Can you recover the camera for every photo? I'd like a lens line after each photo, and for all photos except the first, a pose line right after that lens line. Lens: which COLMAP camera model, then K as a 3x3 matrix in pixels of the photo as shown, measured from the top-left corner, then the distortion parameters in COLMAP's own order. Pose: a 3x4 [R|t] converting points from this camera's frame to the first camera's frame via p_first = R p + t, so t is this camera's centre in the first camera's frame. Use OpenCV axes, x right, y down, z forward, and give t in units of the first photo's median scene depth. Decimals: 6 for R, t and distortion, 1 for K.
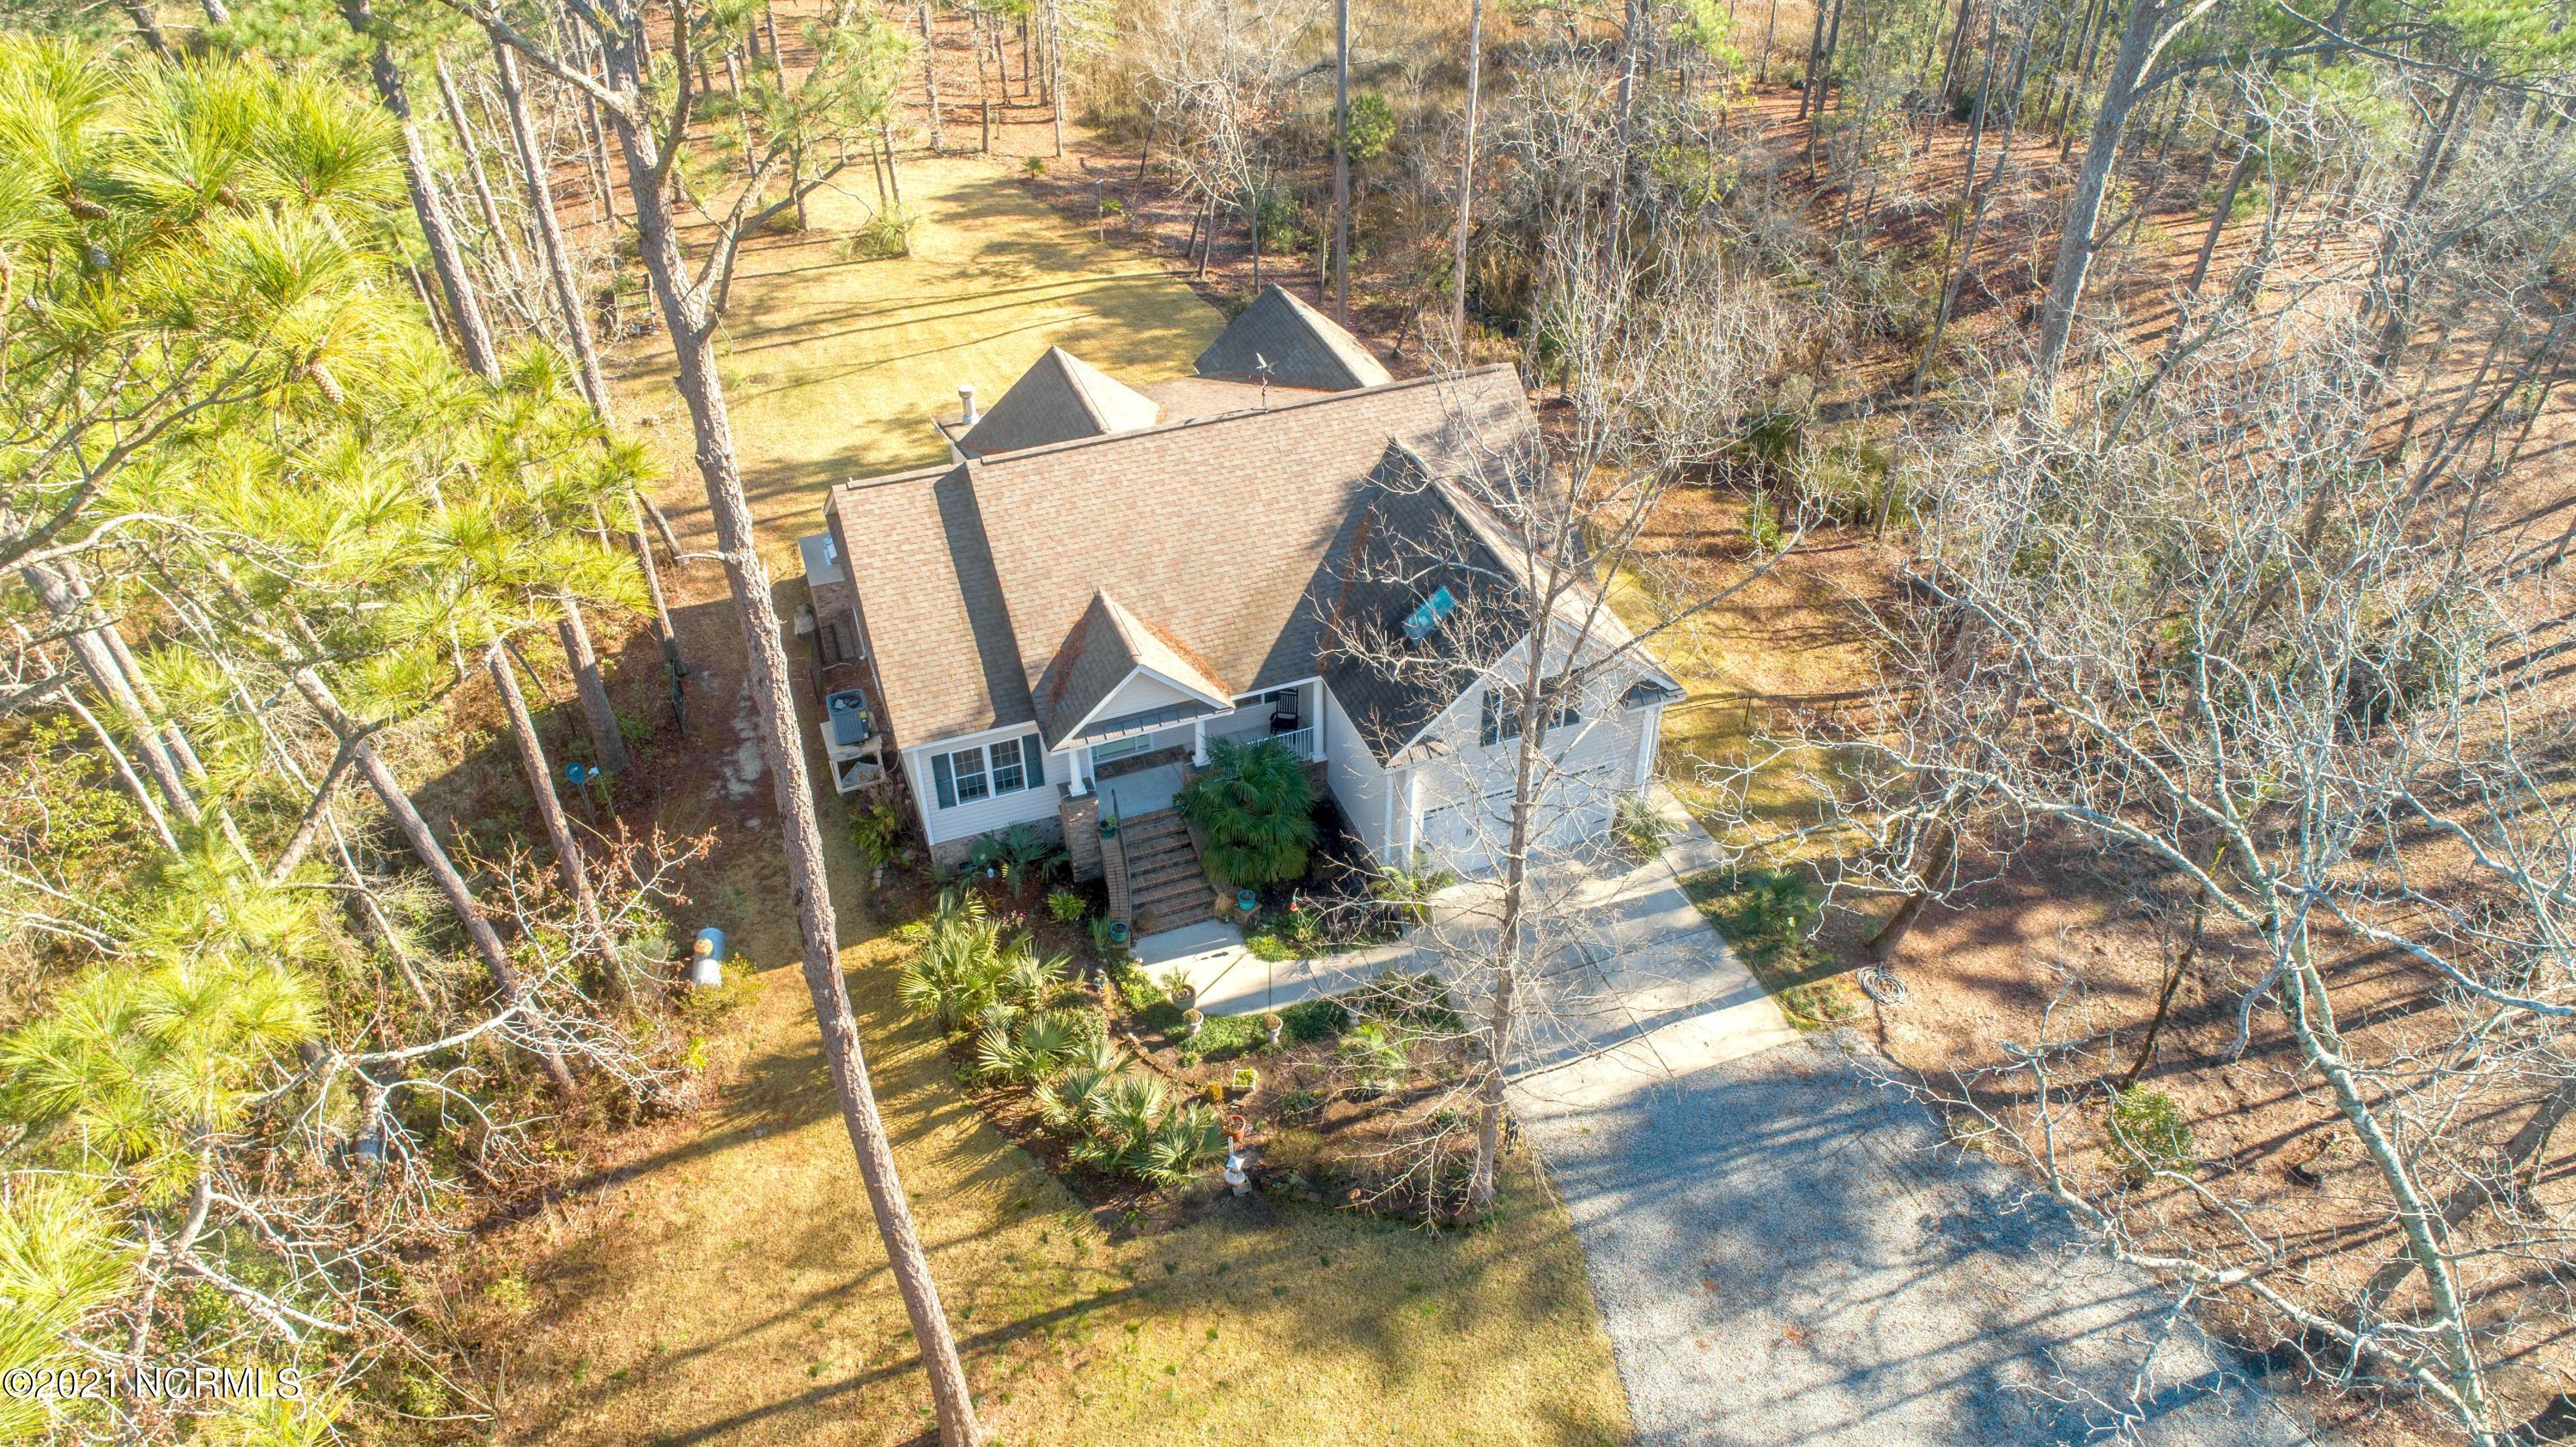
lens RADIAL K [[1747.6, 0, 1274.4], [0, 1747.6, 732.9], [0, 0, 1]] dist [-0.010686, 0.000070]
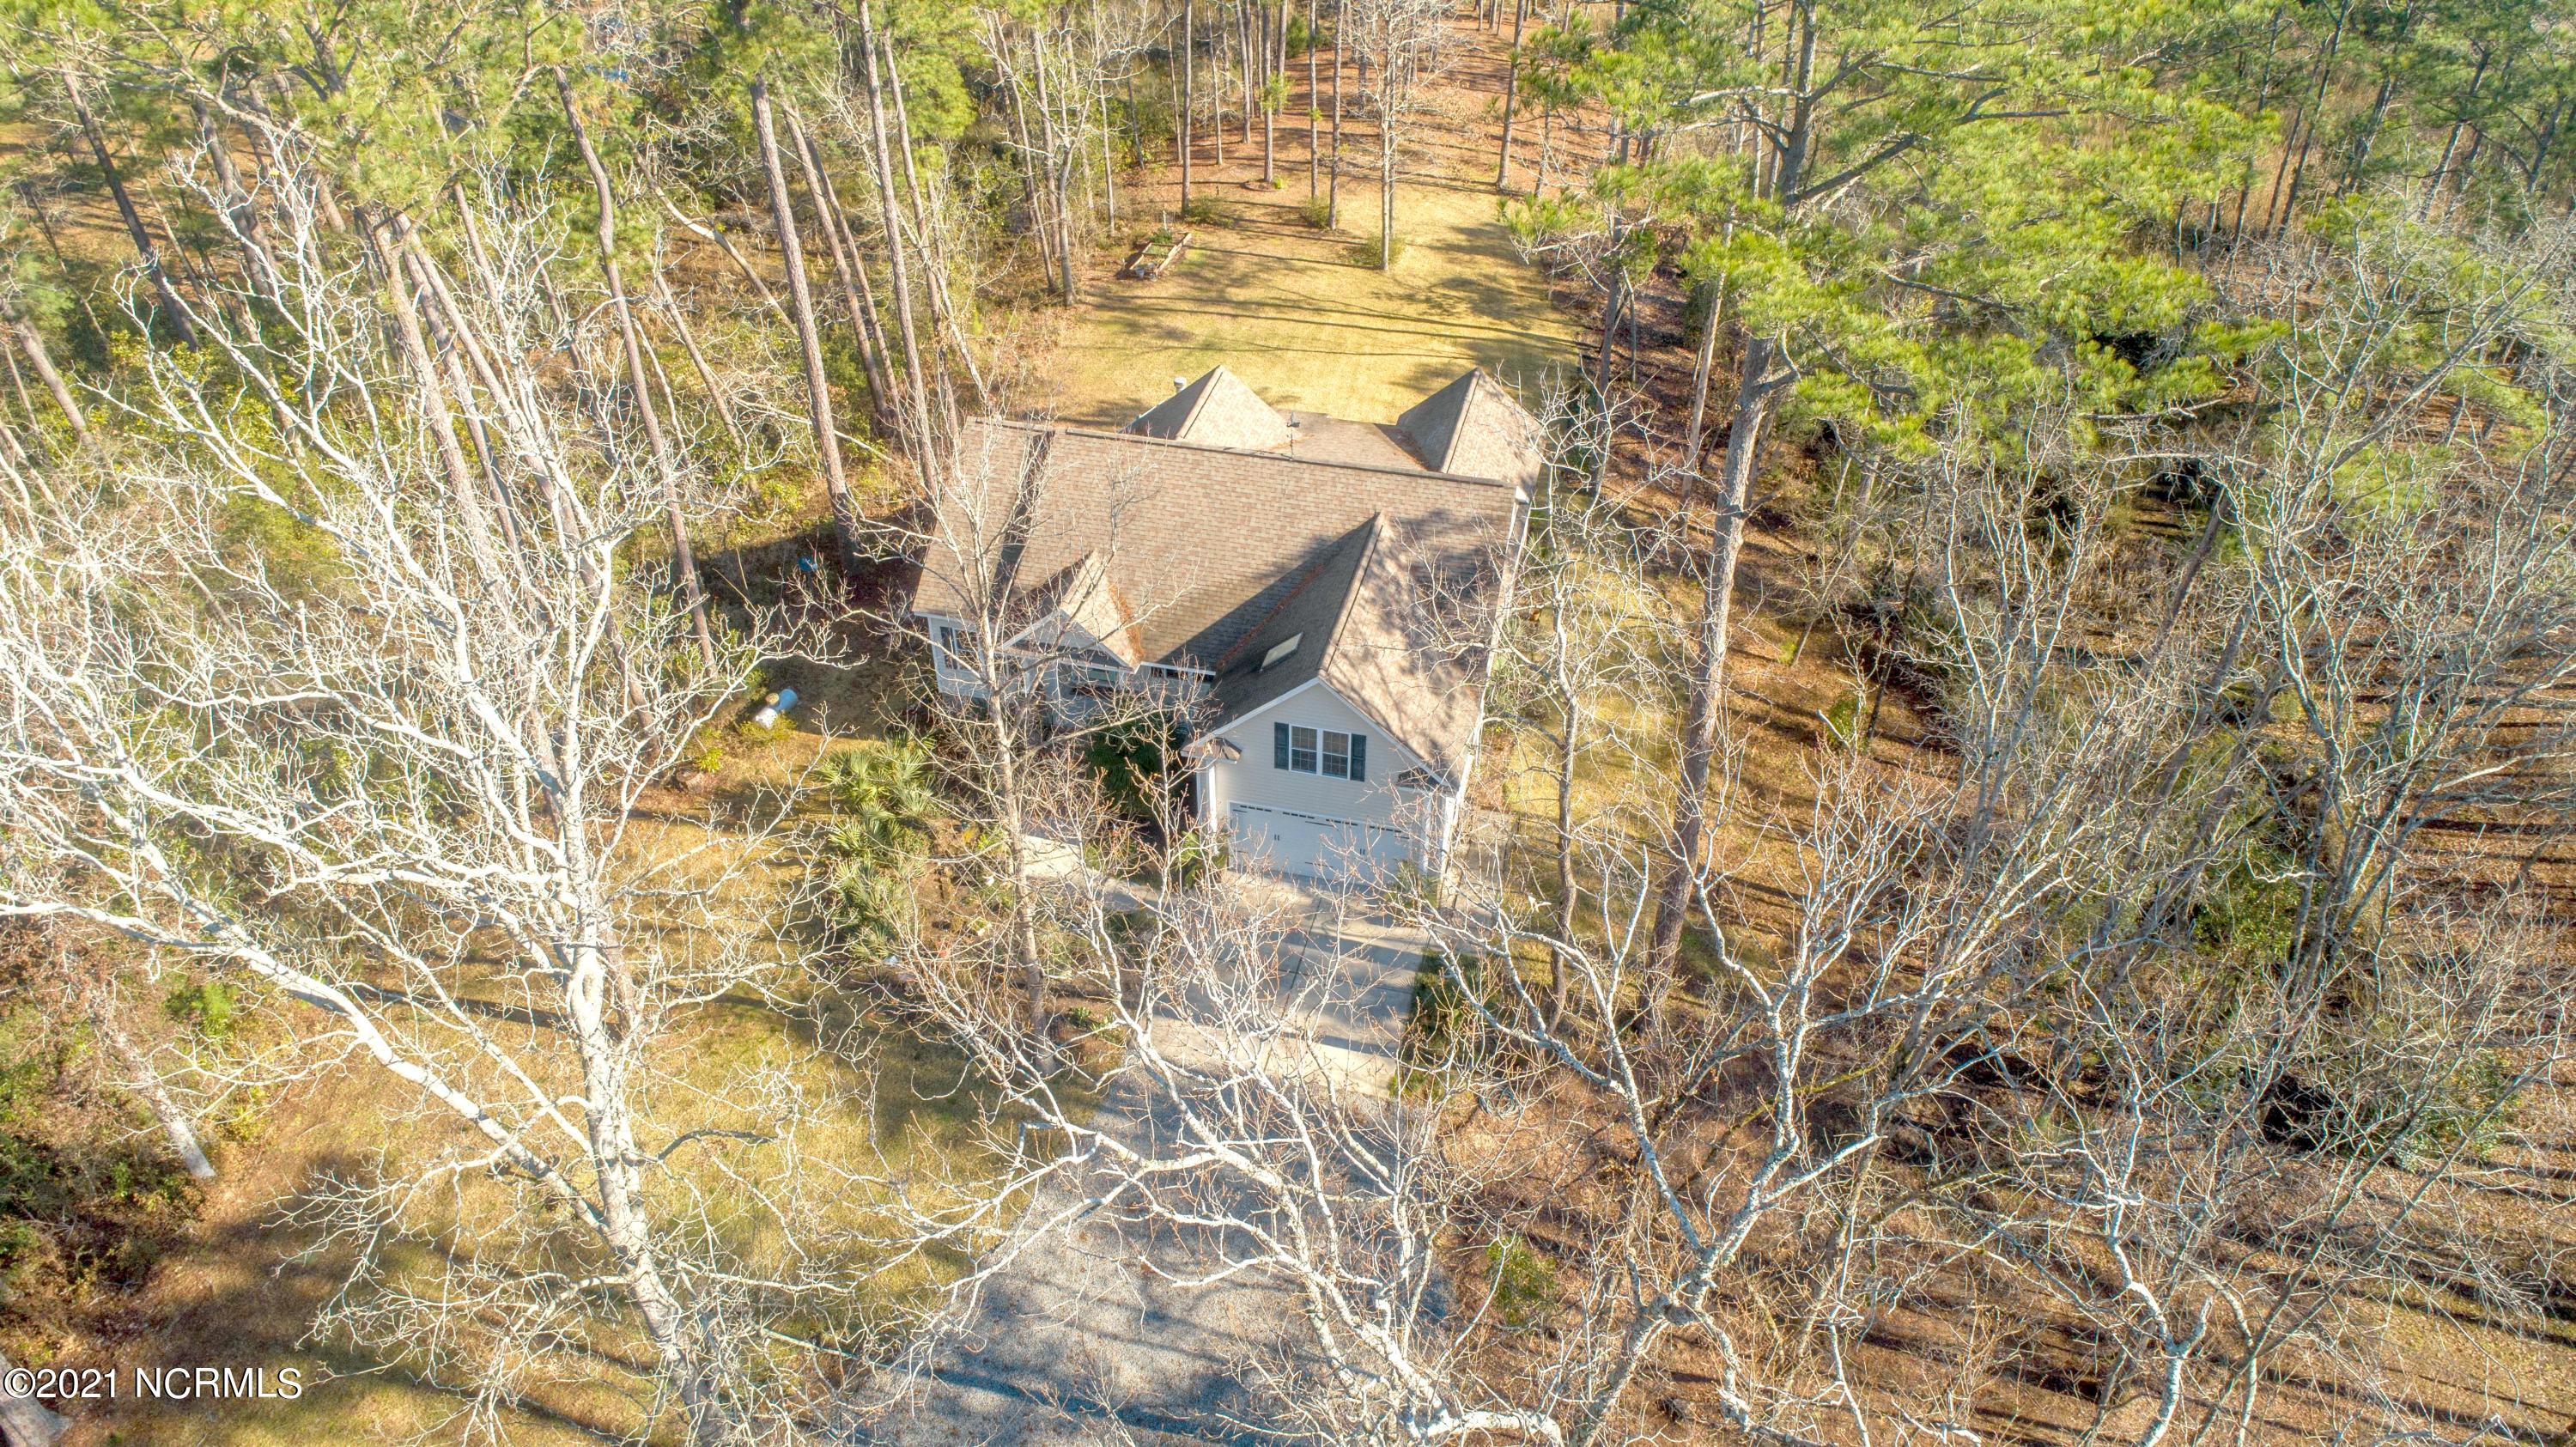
lens RADIAL K [[1747.6, 0, 1274.4], [0, 1747.6, 732.9], [0, 0, 1]] dist [-0.010686, 0.000070]
pose [[0.824573, 0.356377, -0.439402, 0.359635], [-0.353812, 0.930876, 0.091030, -0.069820], [0.441470, 0.080405, 0.893666, -0.043445]]
